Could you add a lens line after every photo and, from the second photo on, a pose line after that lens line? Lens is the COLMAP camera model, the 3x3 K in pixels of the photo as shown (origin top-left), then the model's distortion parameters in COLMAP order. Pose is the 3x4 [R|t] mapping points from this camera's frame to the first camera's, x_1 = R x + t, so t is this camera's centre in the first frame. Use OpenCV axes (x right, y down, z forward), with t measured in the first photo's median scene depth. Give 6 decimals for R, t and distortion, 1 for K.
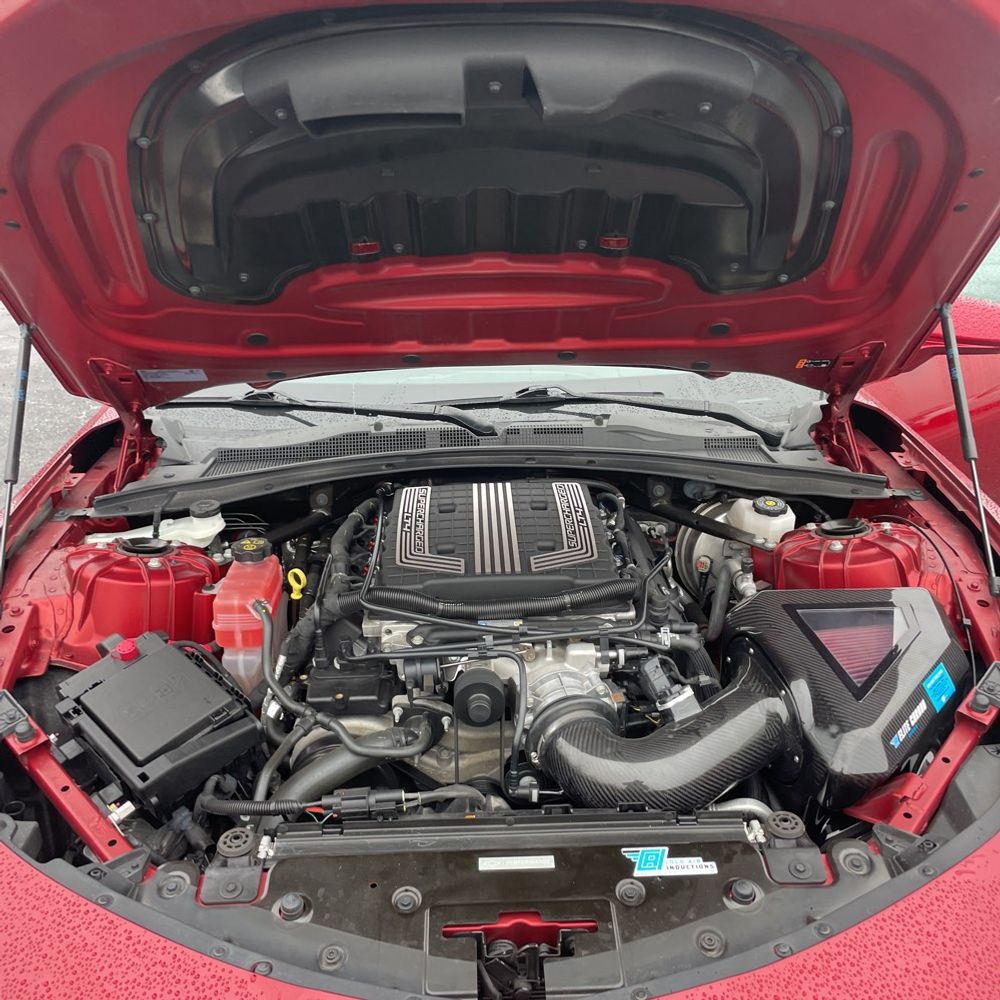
lens RADIAL K [[1001.4, 0, 493.5], [0, 1001.4, 493.5], [0, 0, 1]] dist [0.084522, -0.117188]
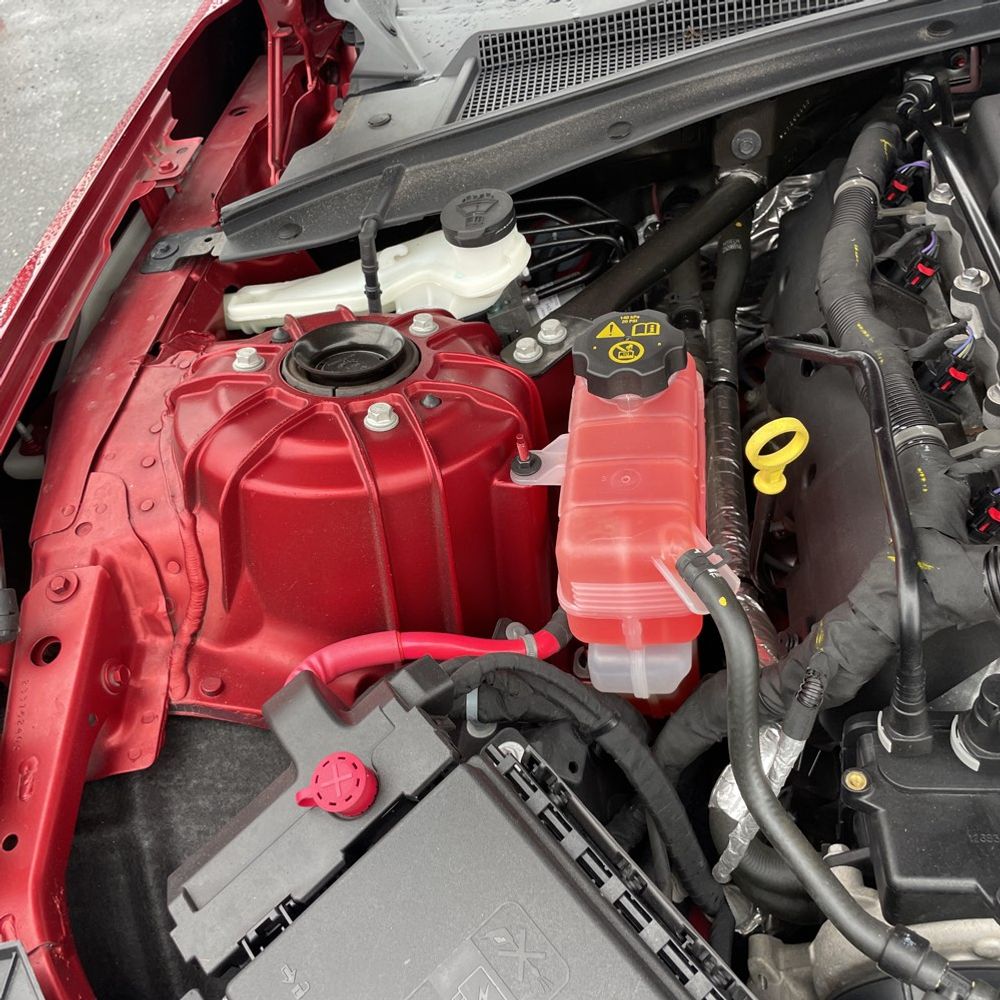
lens RADIAL K [[1001.4, 0, 493.5], [0, 1001.4, 493.5], [0, 0, 1]] dist [0.084522, -0.117188]
pose [[0.970693, -0.018571, -0.239605, -0.189201], [0.115965, 0.909453, 0.399310, -0.043263], [0.210494, -0.415393, 0.884953, 0.611397]]
